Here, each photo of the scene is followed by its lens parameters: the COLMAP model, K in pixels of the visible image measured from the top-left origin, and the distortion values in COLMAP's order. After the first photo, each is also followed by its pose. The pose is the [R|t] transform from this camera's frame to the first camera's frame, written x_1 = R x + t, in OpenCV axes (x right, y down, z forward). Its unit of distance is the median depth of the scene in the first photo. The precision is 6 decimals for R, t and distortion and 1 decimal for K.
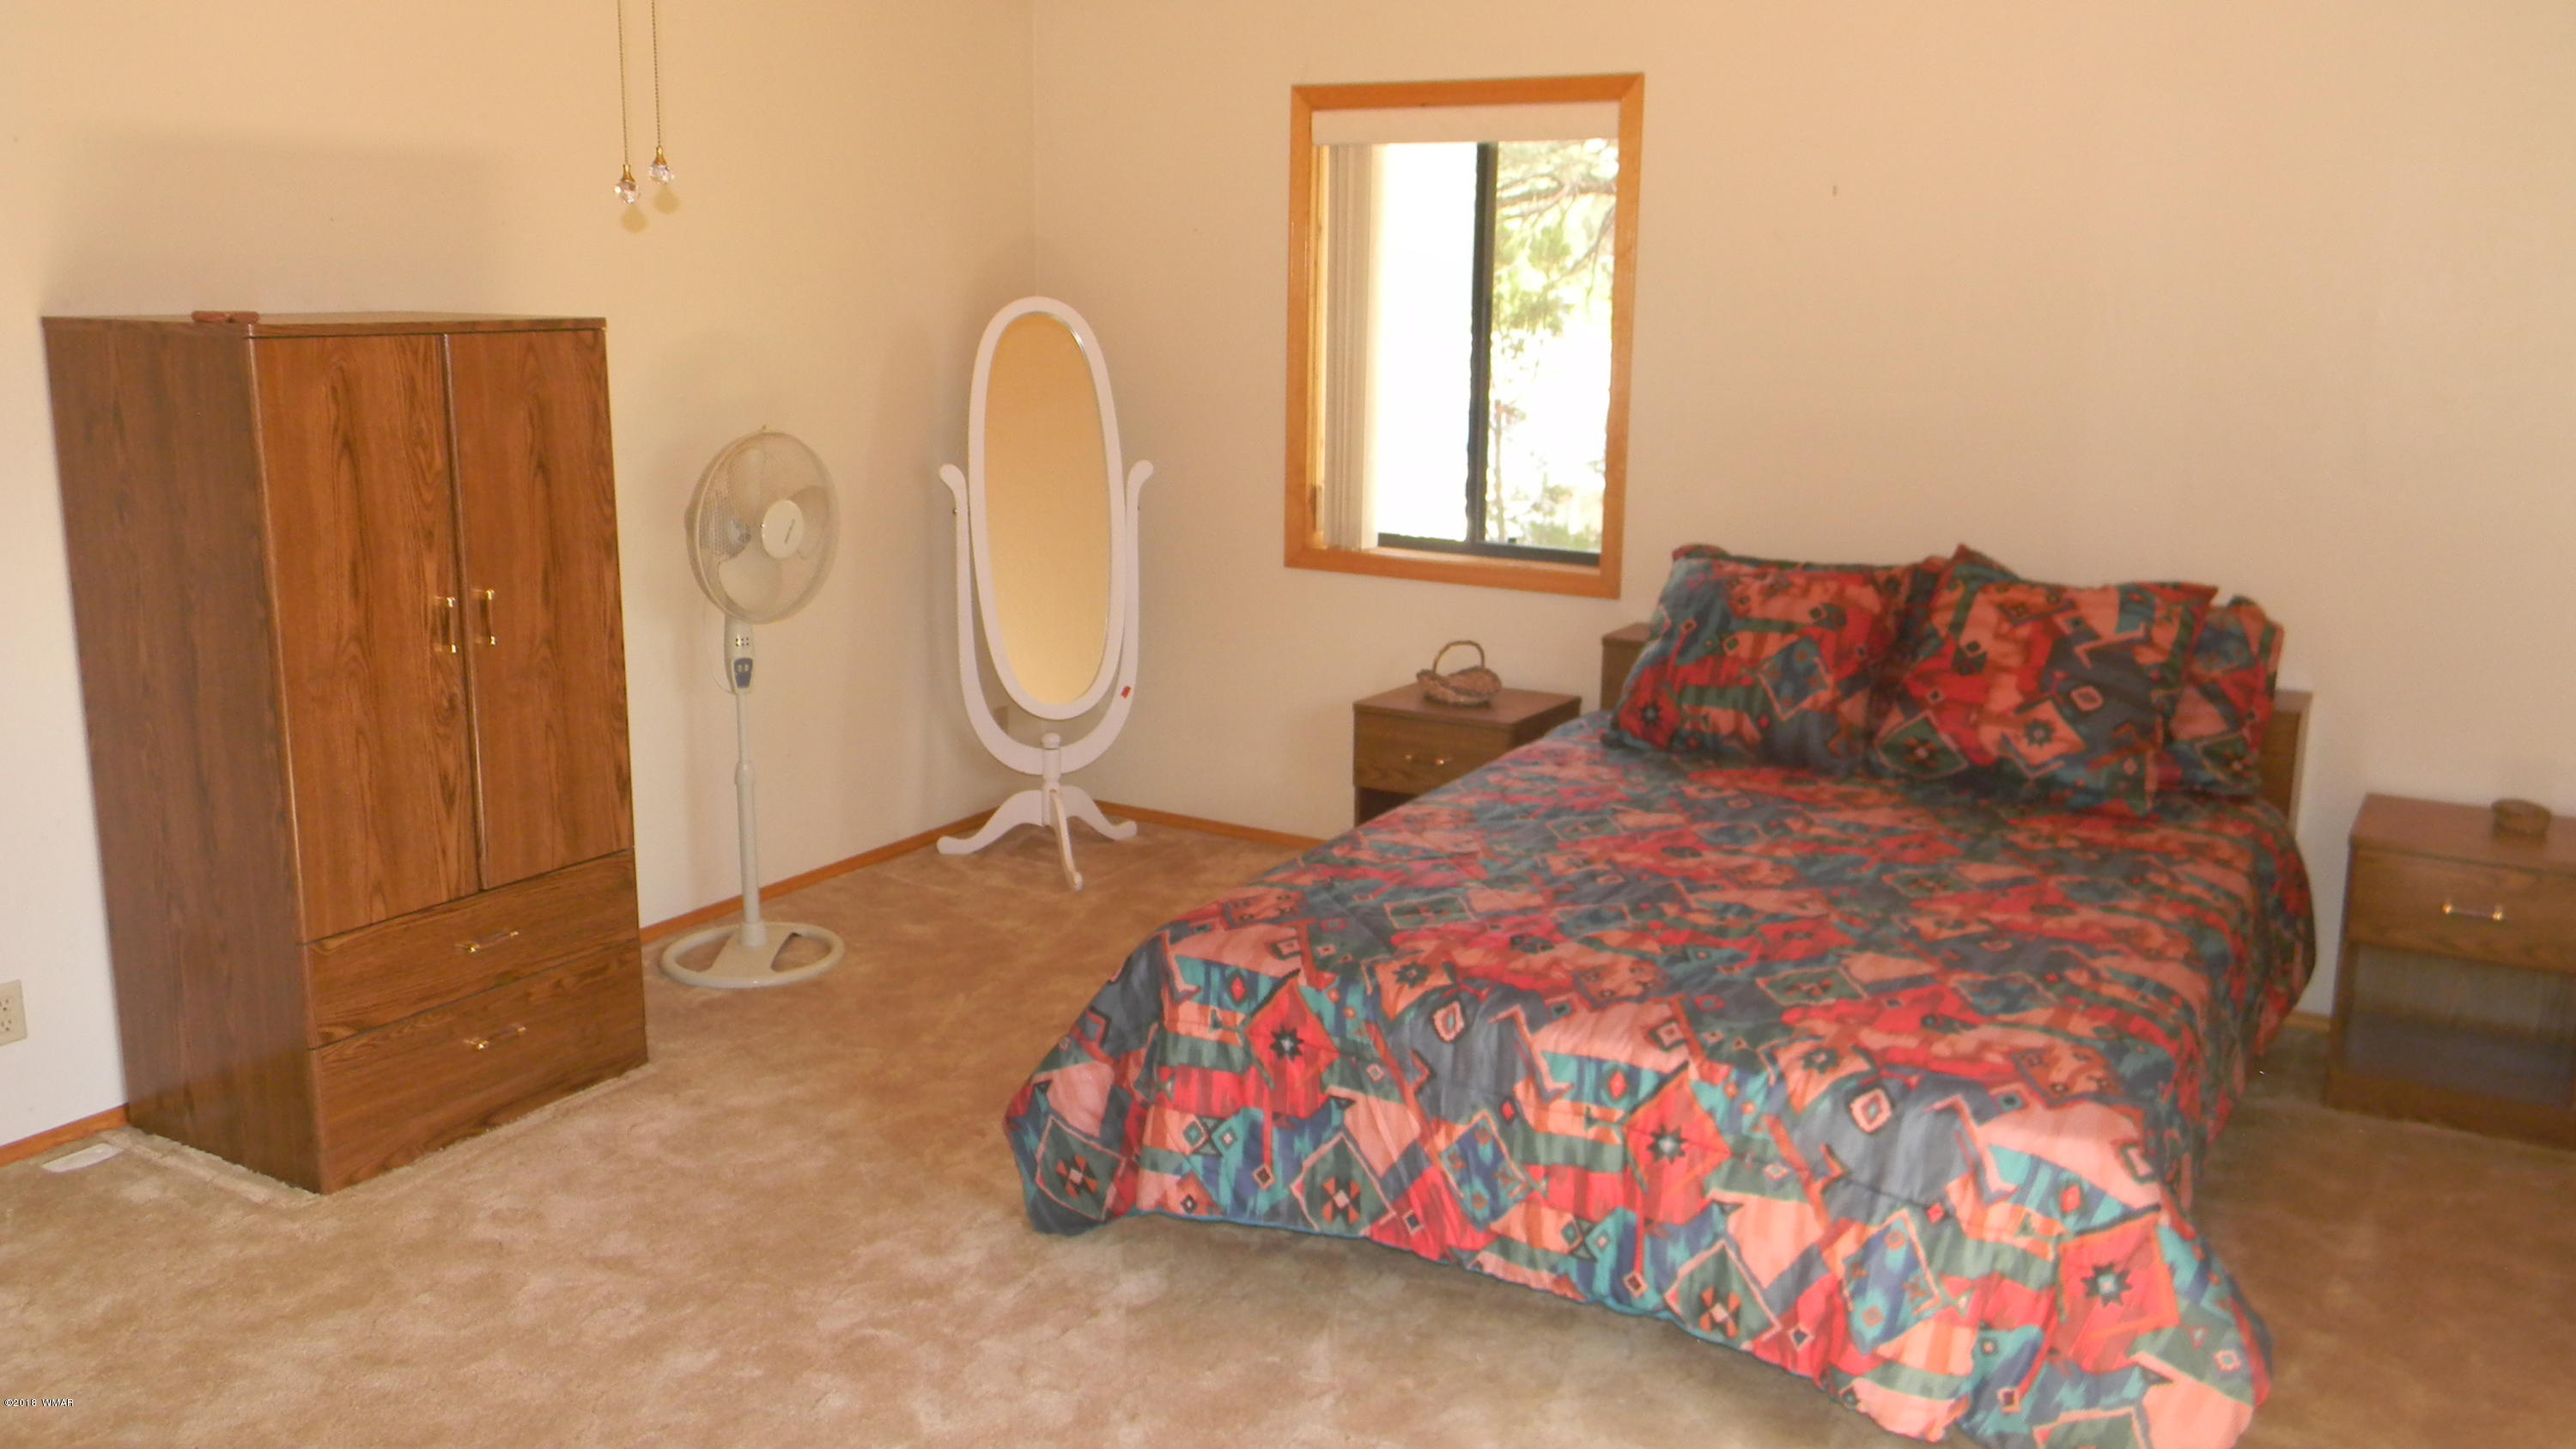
lens RADIAL K [[2076.6, 0, 1289.9], [0, 2076.6, 716.1], [0, 0, 1]] dist [0.014585, -0.014120]
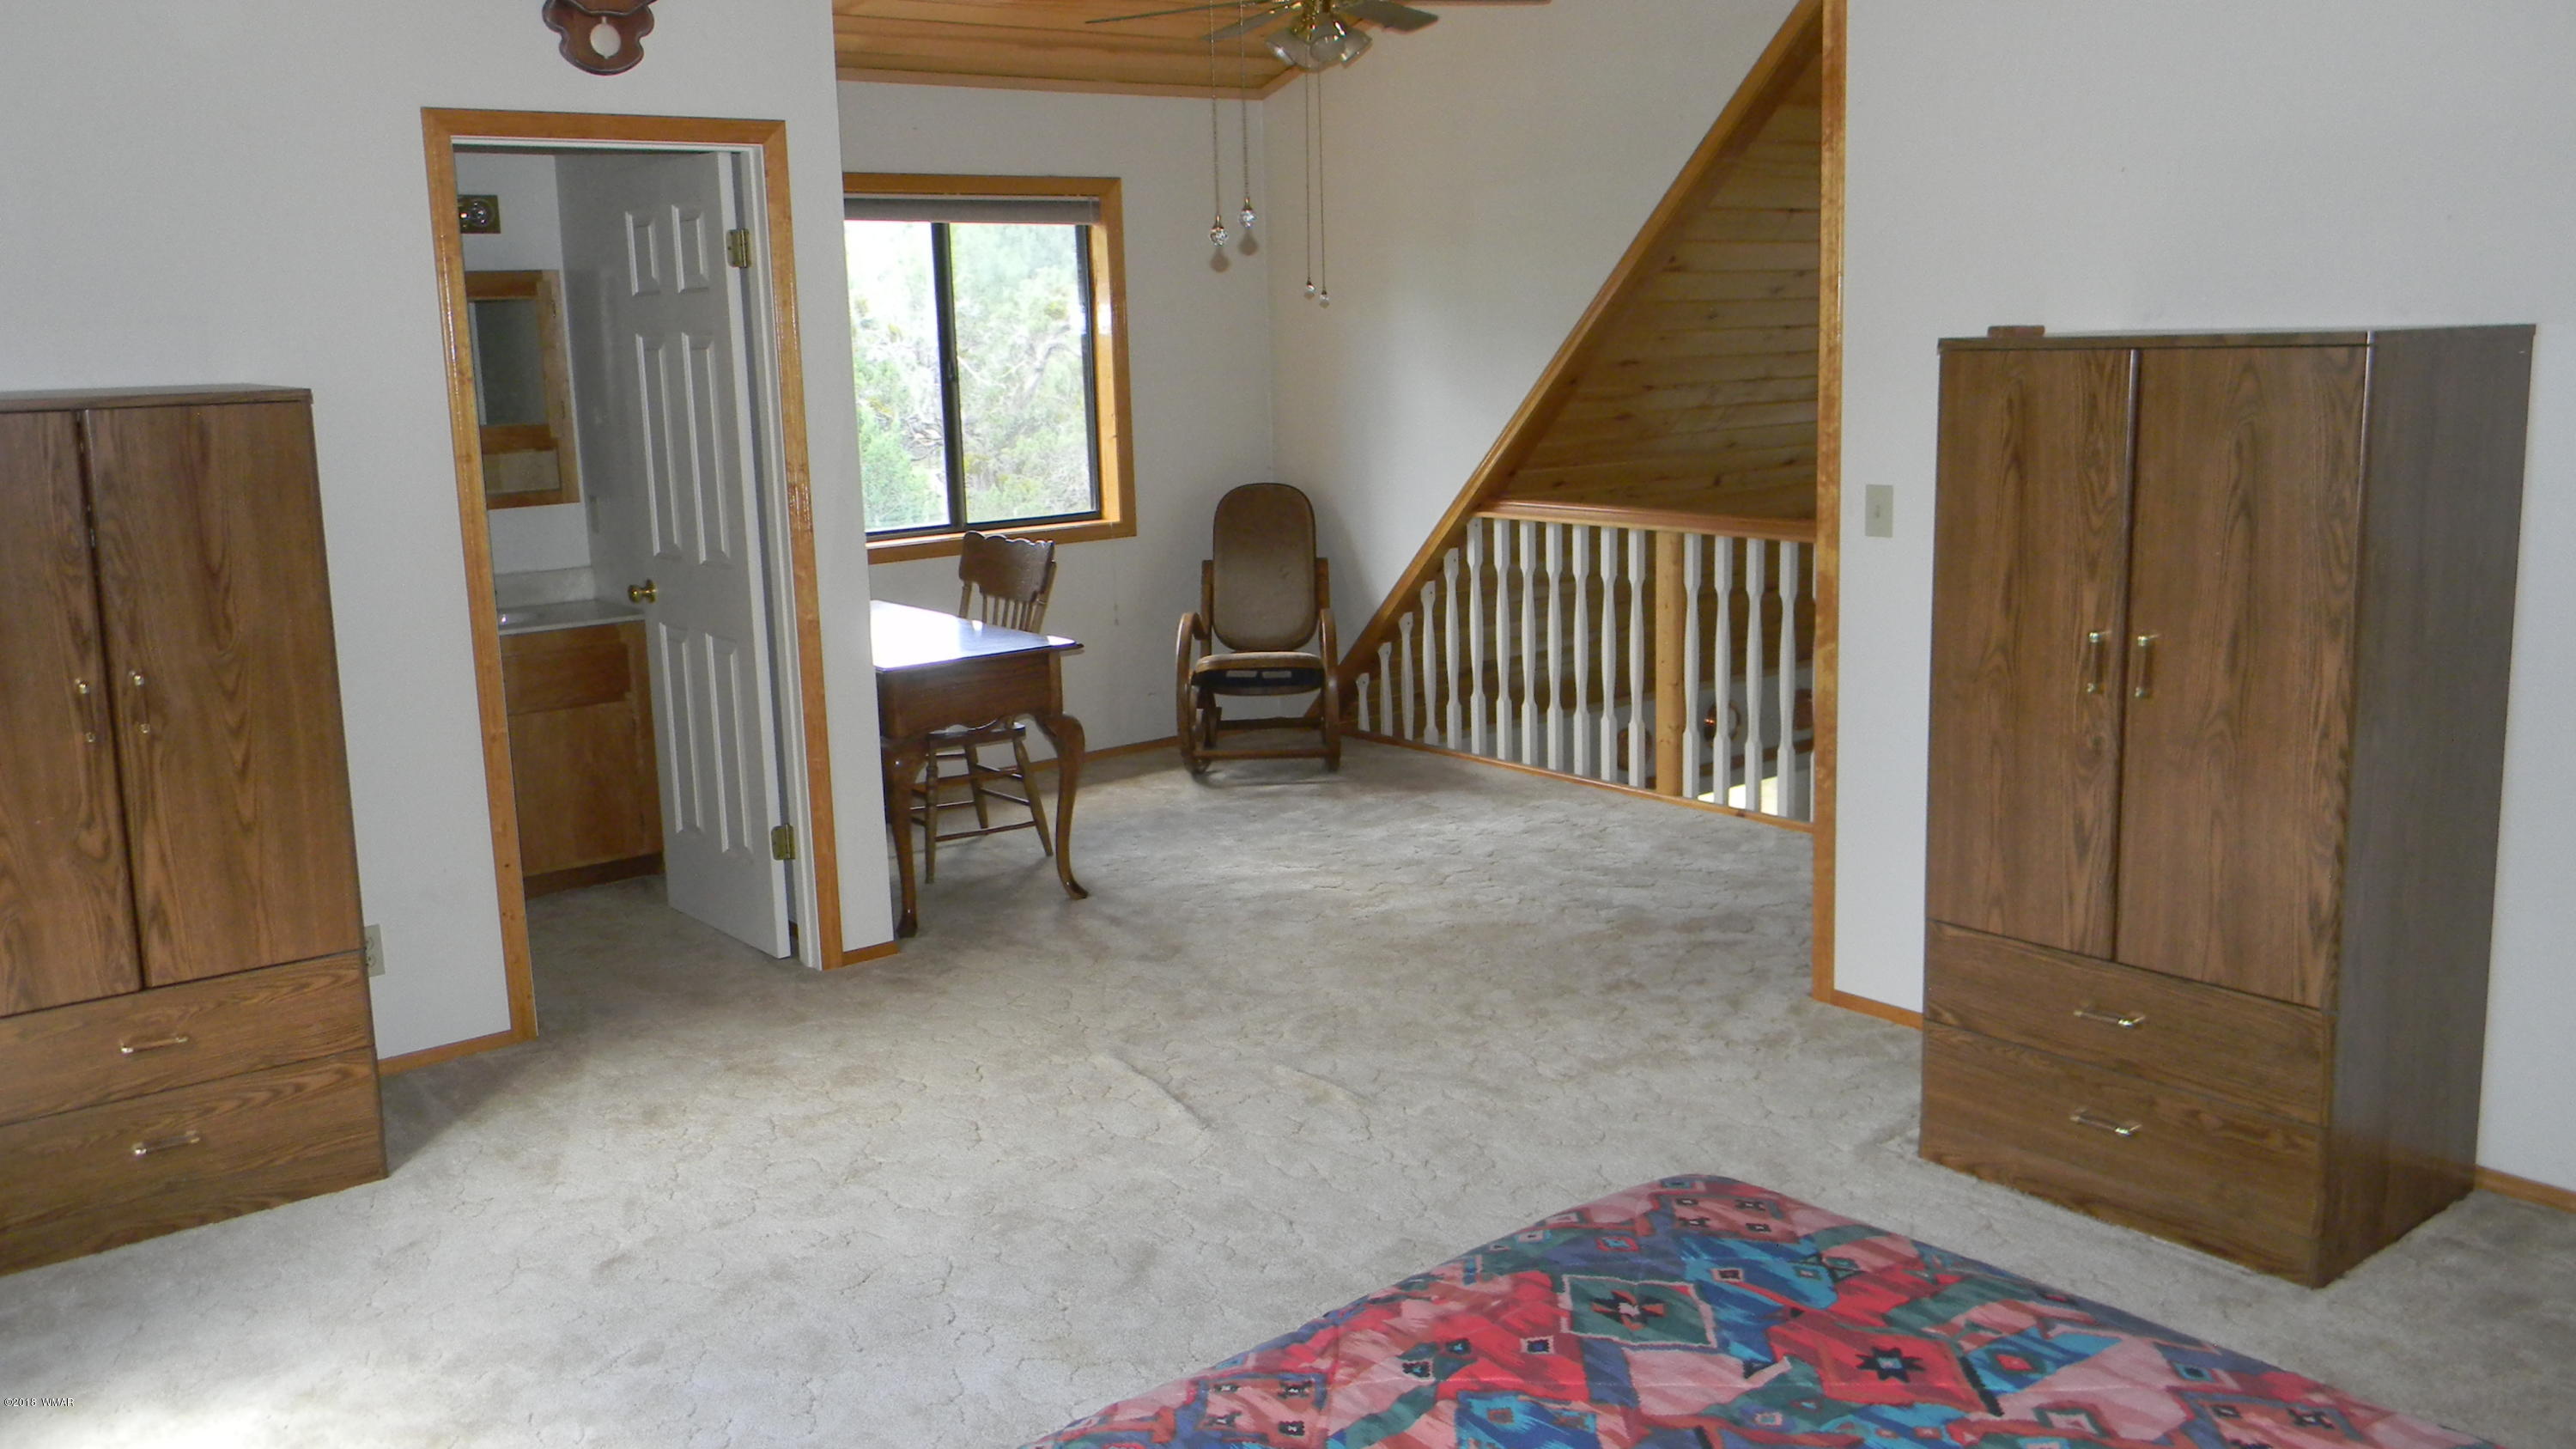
lens RADIAL K [[2076.6, 0, 1288.5], [0, 2076.6, 699.1], [0, 0, 1]] dist [0.014585, -0.014120]
pose [[-0.353673, 0.165214, -0.920663, 0.604922], [-0.169907, 0.956556, 0.236924, -0.194821], [0.919808, 0.240220, -0.310237, 1.003706]]
